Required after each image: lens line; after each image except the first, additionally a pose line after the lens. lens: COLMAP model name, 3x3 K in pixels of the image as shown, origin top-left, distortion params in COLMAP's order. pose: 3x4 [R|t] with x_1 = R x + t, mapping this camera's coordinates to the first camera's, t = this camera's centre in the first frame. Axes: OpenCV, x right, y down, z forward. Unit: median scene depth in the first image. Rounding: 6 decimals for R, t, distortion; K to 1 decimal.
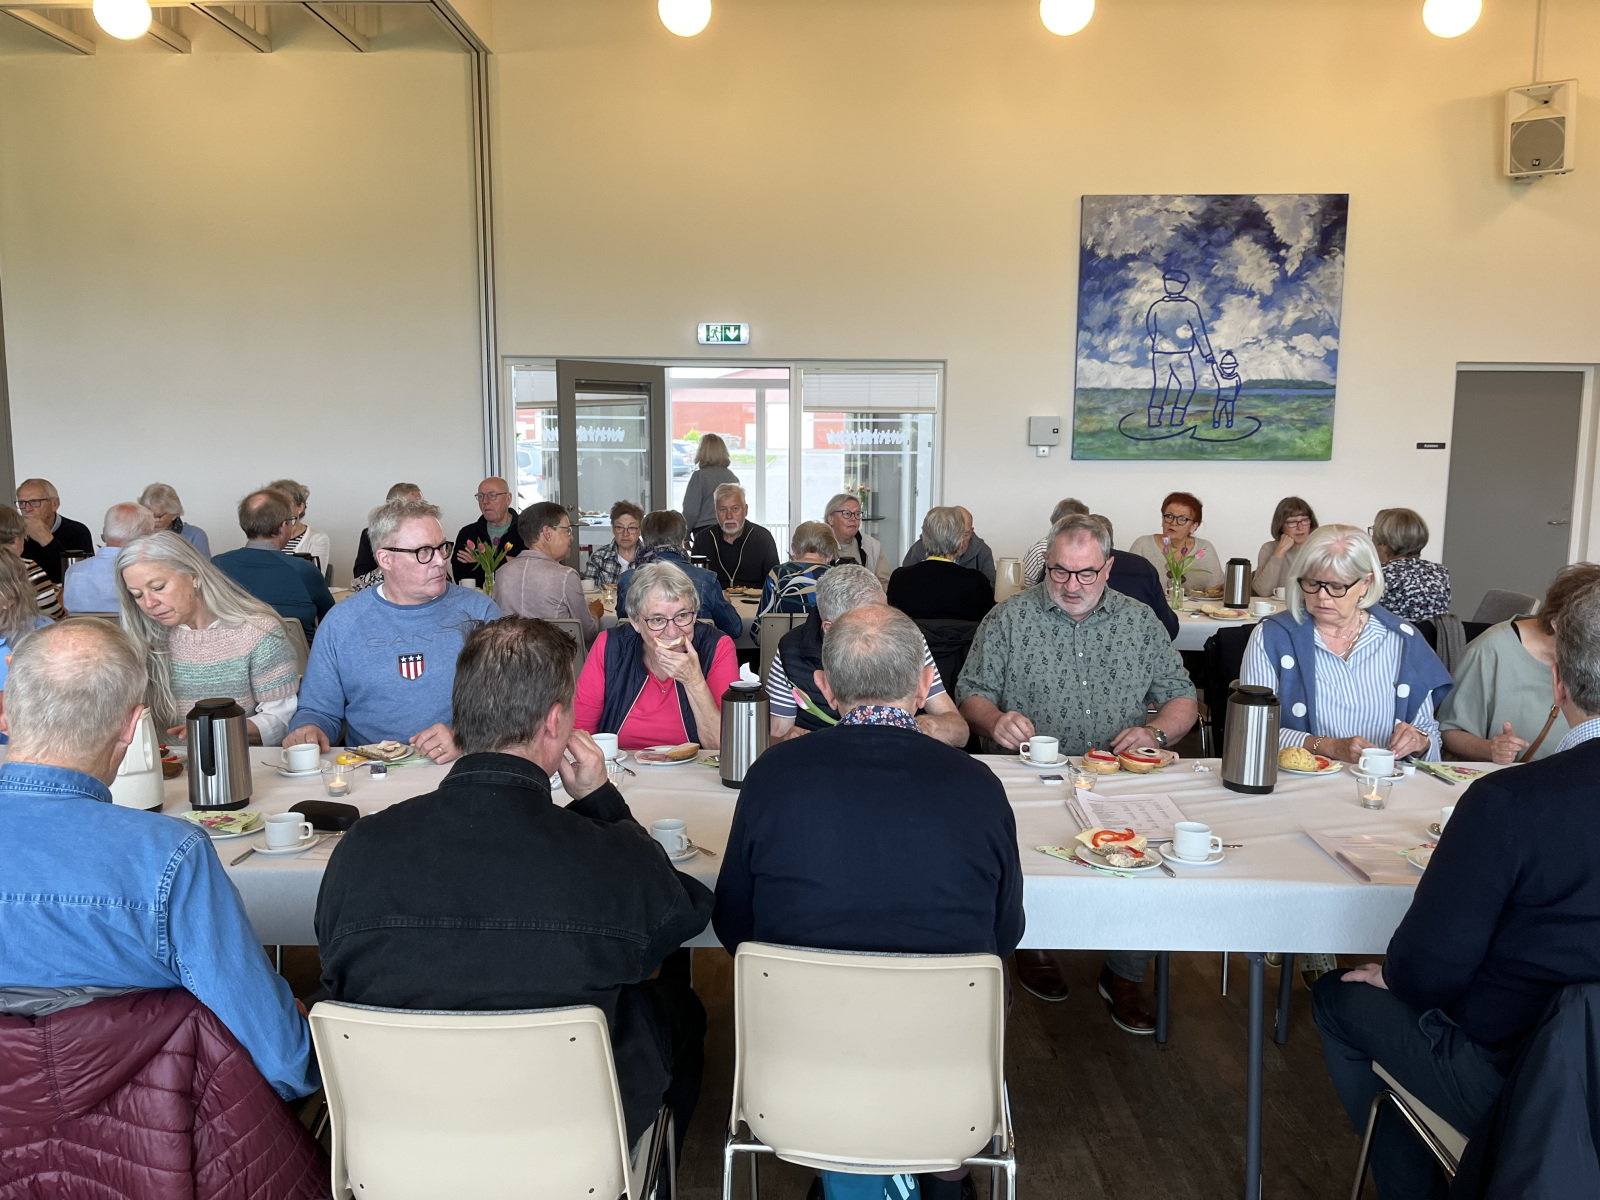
lens RADIAL K [[1213.1, 0, 790.7], [0, 1213.1, 584.0], [0, 0, 1]] dist [0.071841, -0.101446]
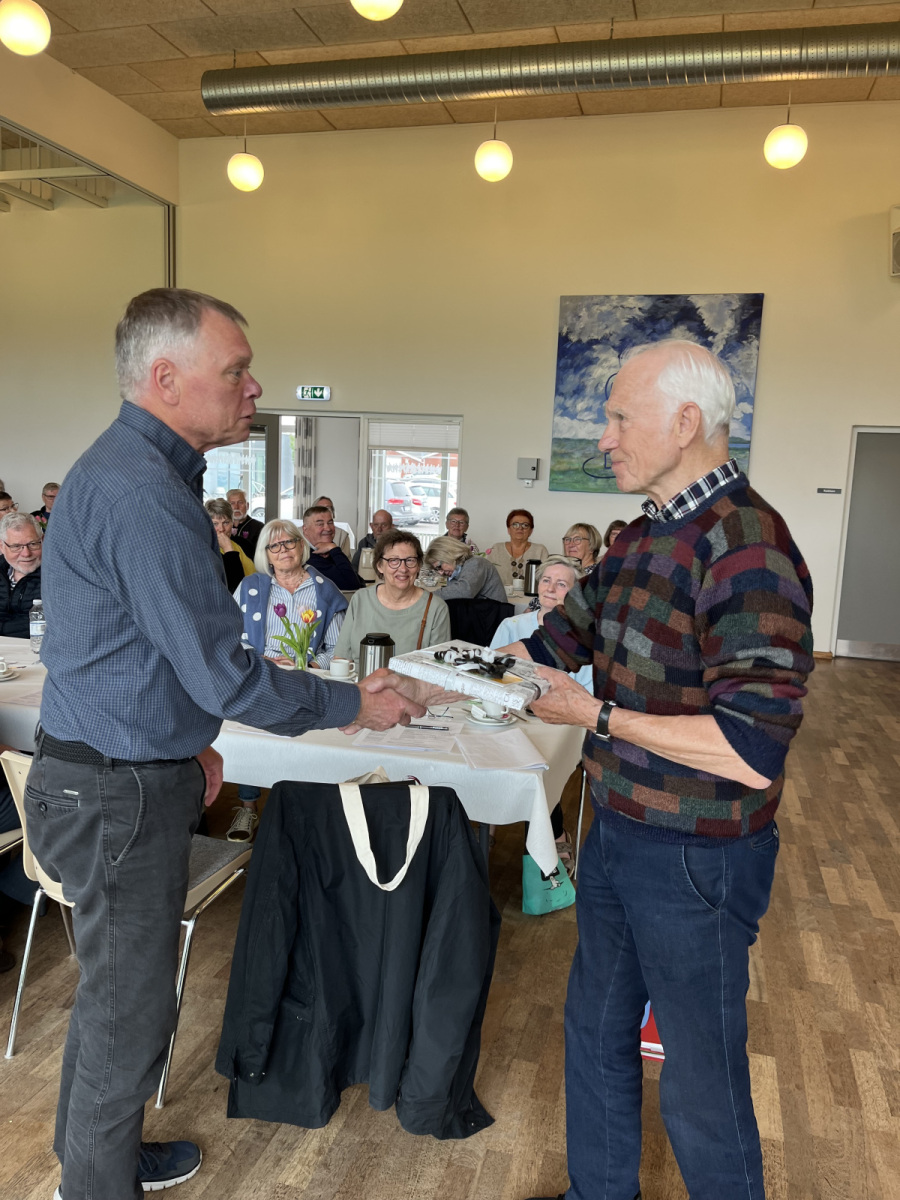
lens RADIAL K [[909.8, 0, 452.5], [0, 909.8, 602.0], [0, 0, 1]] dist [0.071841, -0.101446]
pose [[0.967809, 0.070465, -0.241620, 0.388482], [-0.067370, 0.997506, 0.021059, 0.008949], [0.242502, -0.004104, 0.970142, -0.020522]]
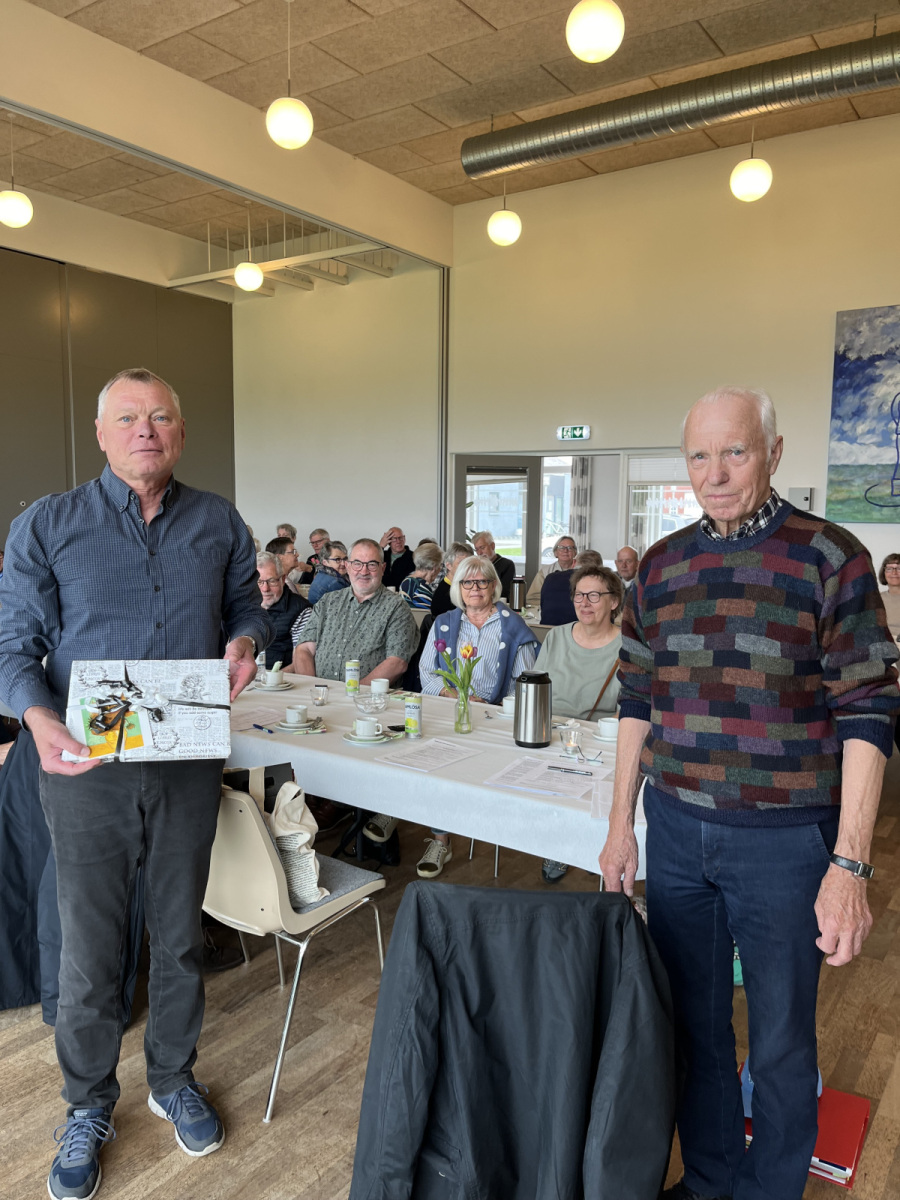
lens RADIAL K [[909.8, 0, 449.9], [0, 909.8, 598.3], [0, 0, 1]] dist [0.071841, -0.101446]
pose [[0.832940, 0.060216, -0.550078, 0.440167], [-0.073220, 0.997314, -0.001698, 0.005559], [0.548498, 0.041691, 0.835112, 0.007390]]
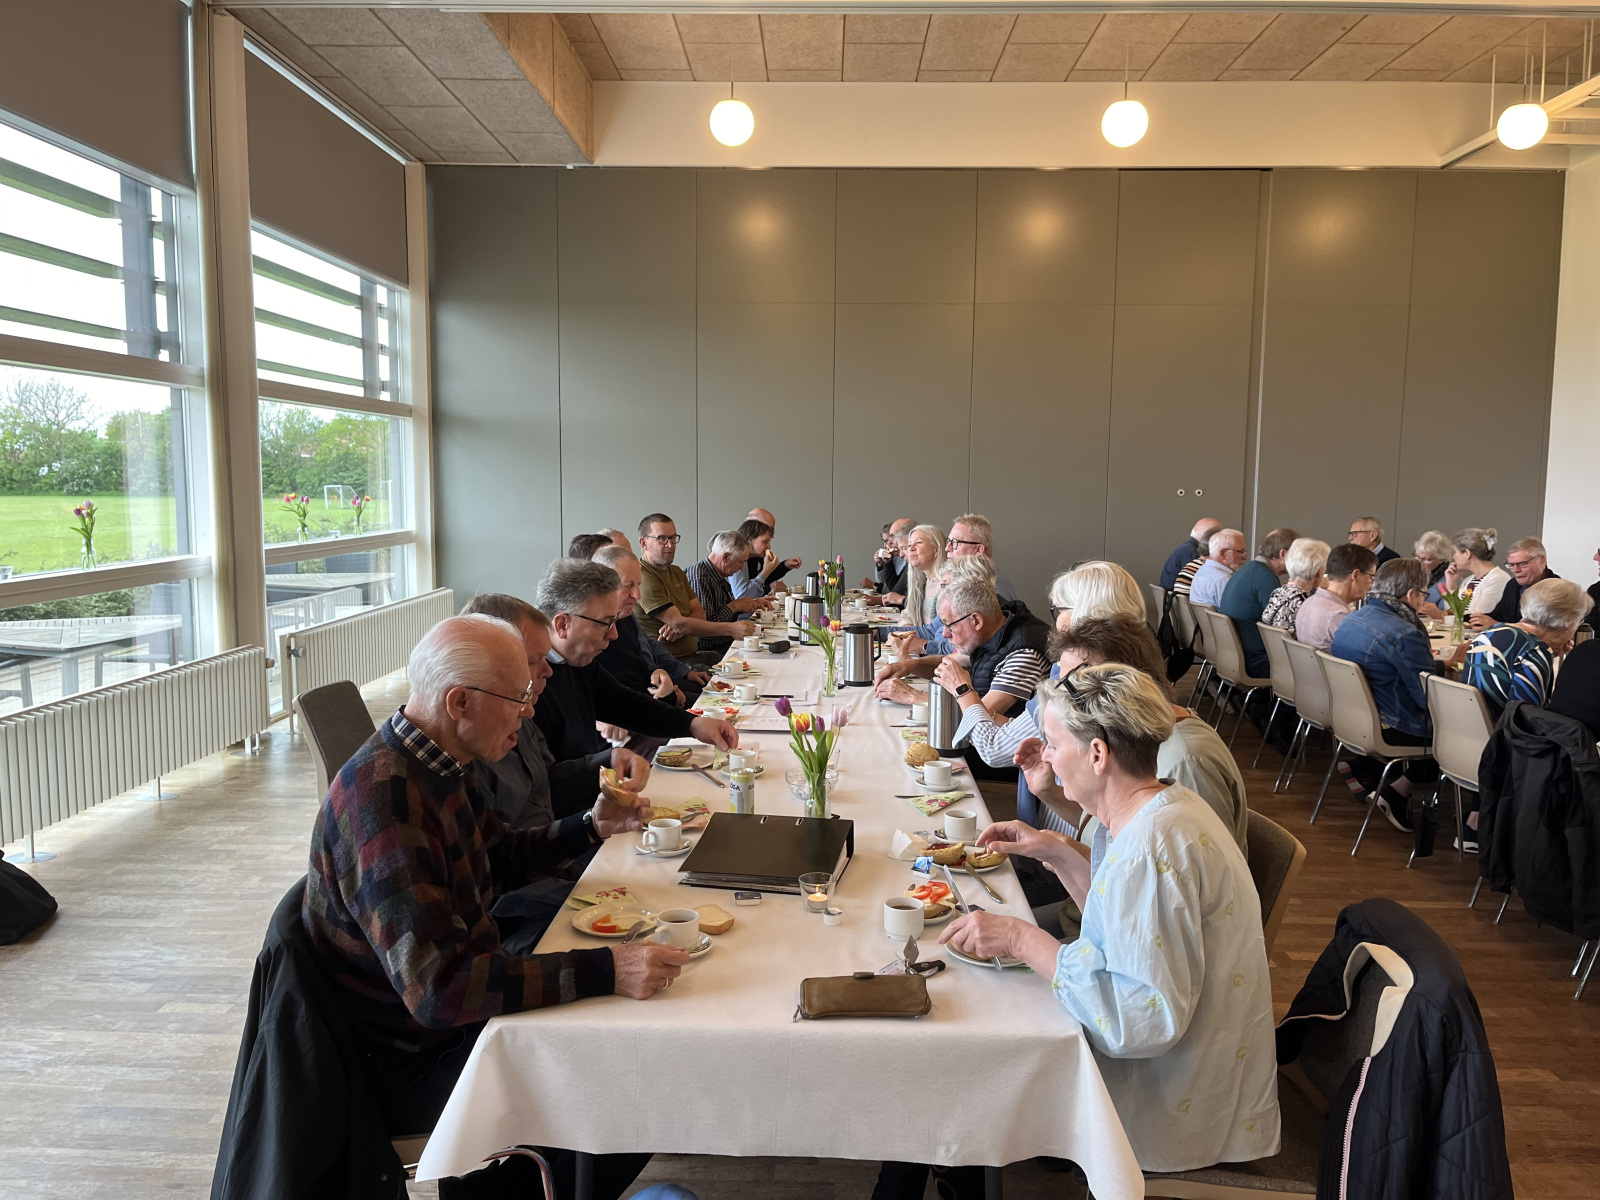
lens RADIAL K [[1213.1, 0, 810.0], [0, 1213.1, 605.2], [0, 0, 1]] dist [0.071841, -0.101446]
pose [[-0.010600, 0.097482, -0.995181, 0.562248], [-0.133047, 0.986250, 0.098024, -0.033920], [0.991053, 0.133445, 0.002516, 0.320236]]
